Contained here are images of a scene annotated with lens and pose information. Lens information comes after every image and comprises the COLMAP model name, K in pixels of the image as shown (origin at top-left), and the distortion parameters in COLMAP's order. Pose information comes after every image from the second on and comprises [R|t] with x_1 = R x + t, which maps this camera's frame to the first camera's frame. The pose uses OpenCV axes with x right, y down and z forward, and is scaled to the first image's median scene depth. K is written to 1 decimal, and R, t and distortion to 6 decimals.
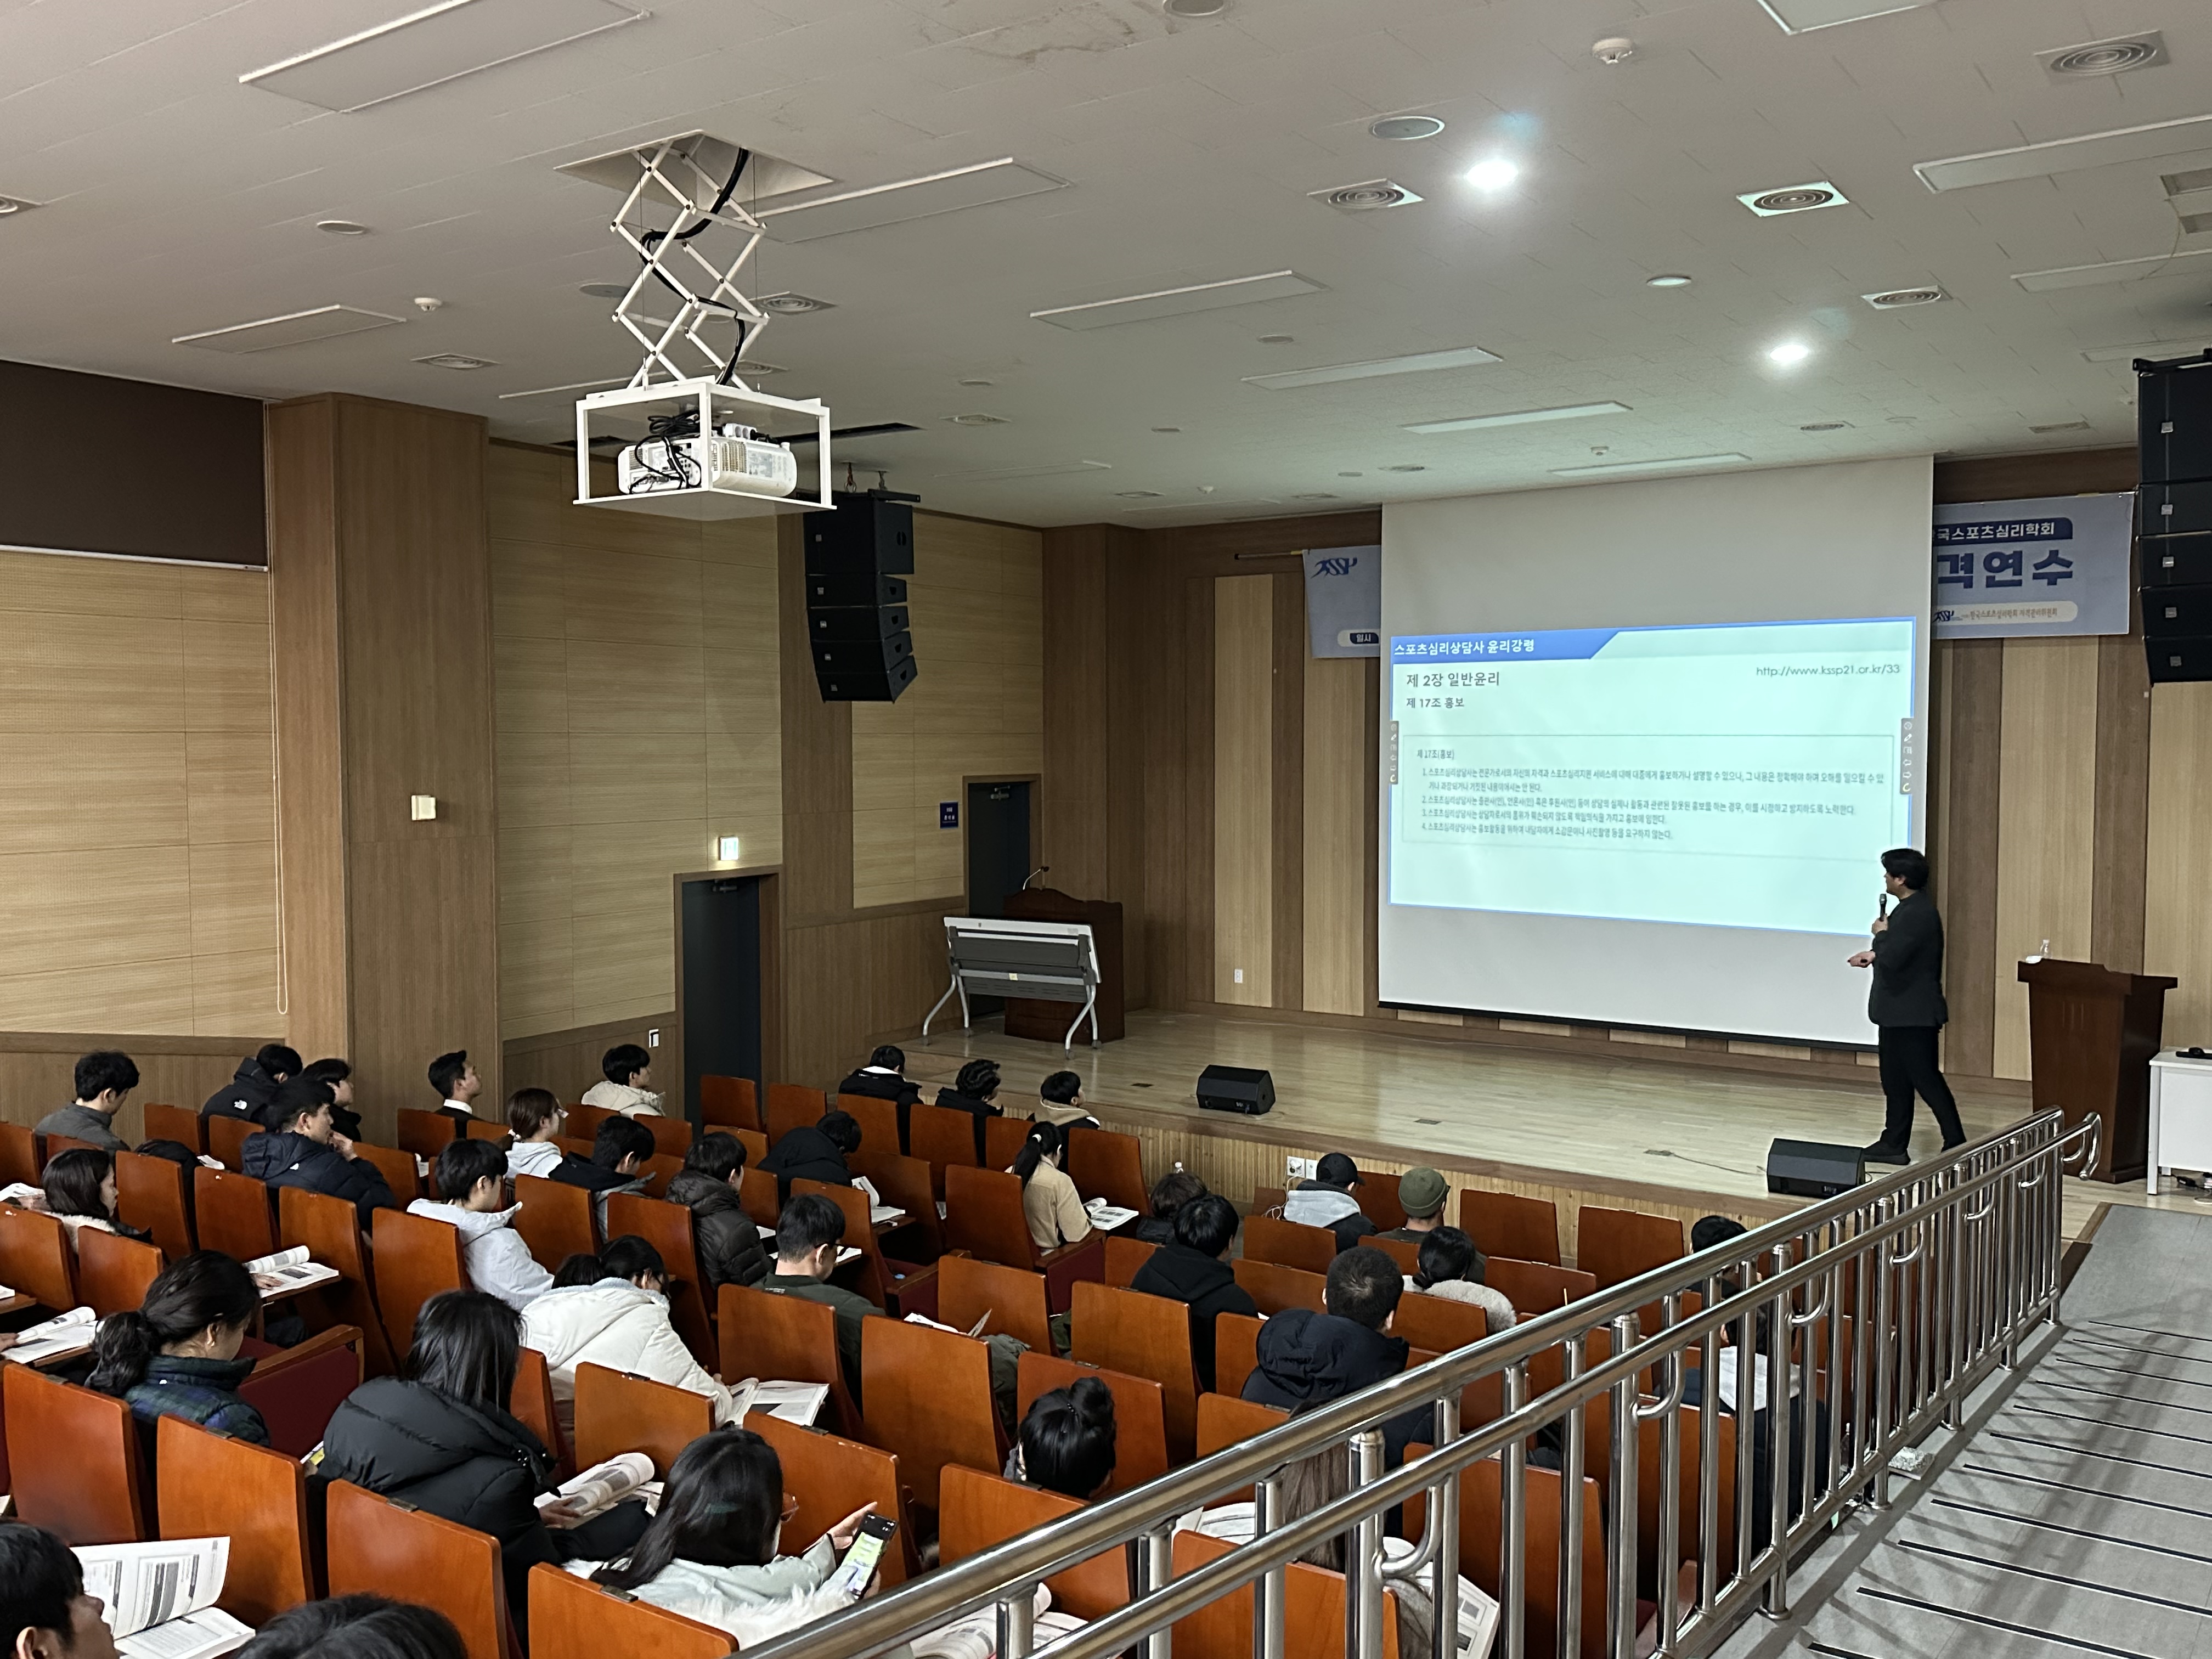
lens RADIAL K [[1875.7, 0, 1090.6], [0, 1875.7, 837.1], [0, 0, 1]] dist [0.113616, -0.176658]
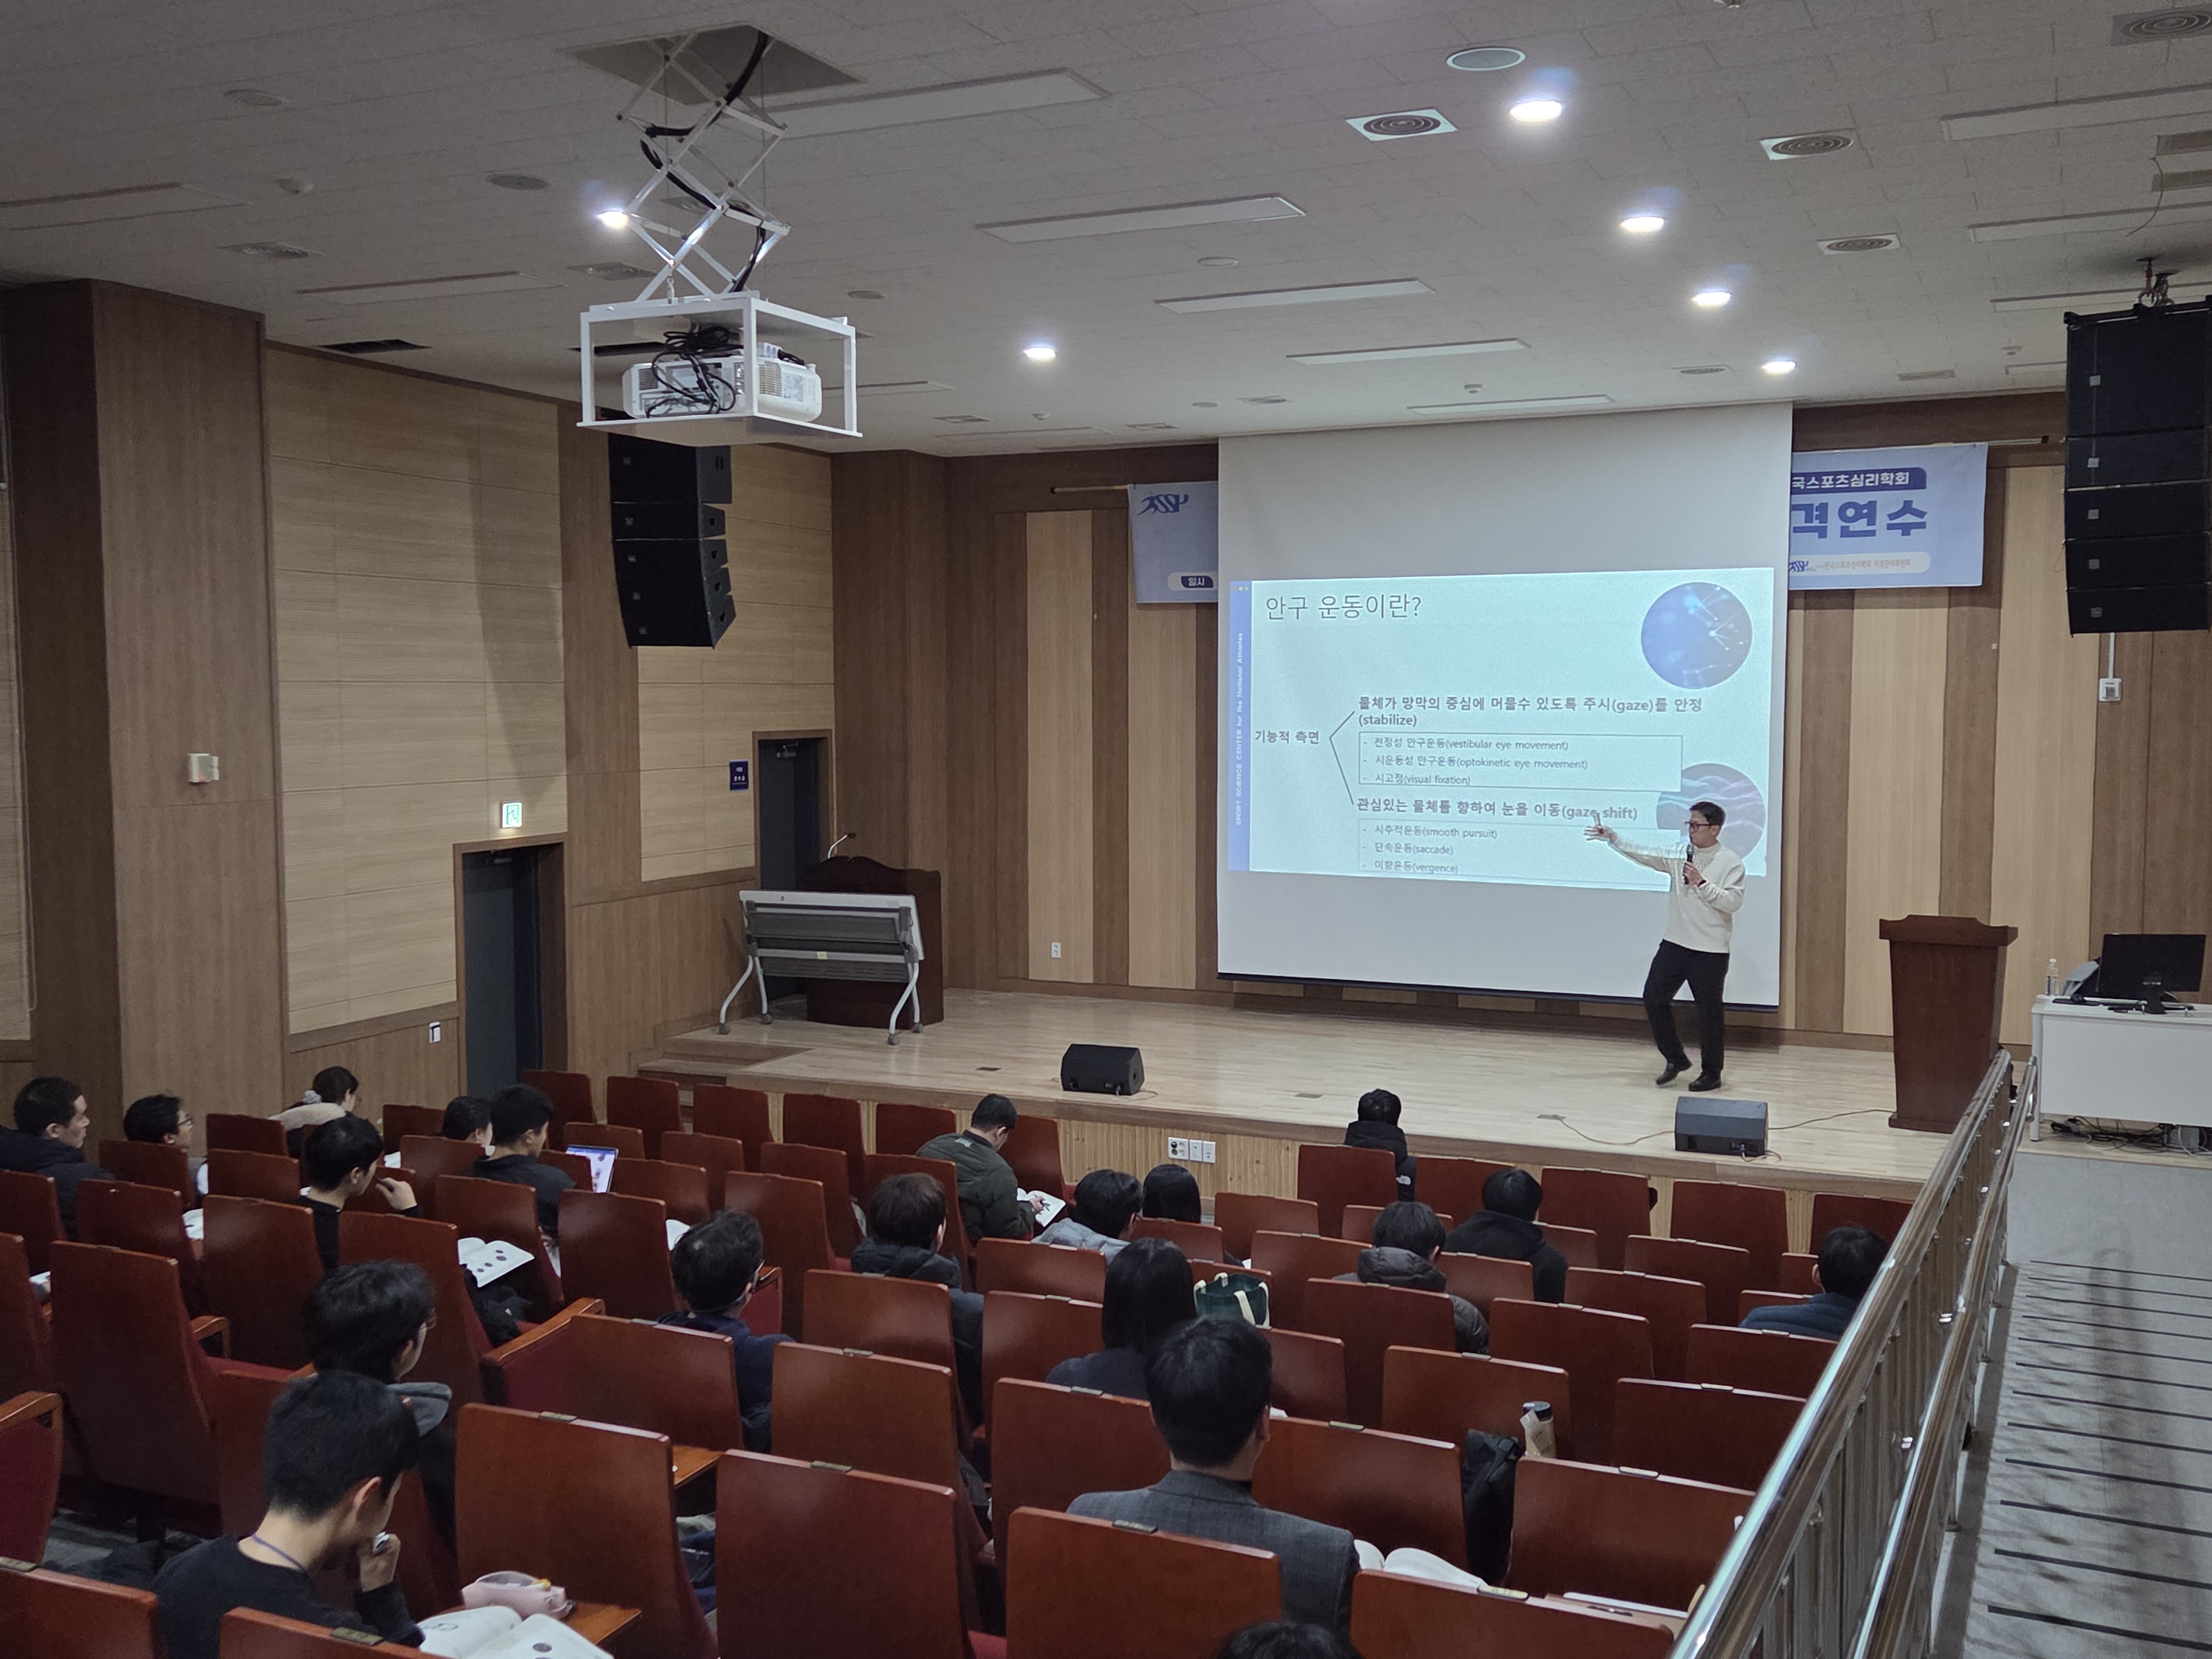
lens RADIAL K [[2120.1, 0, 1102.0], [0, 2120.1, 838.2], [0, 0, 1]] dist [0.068052, 0.000000]
pose [[0.984463, -0.011229, 0.175231, -0.102930], [0.008408, 0.999823, 0.016835, 0.002983], [-0.175389, -0.015100, 0.984383, -0.025105]]
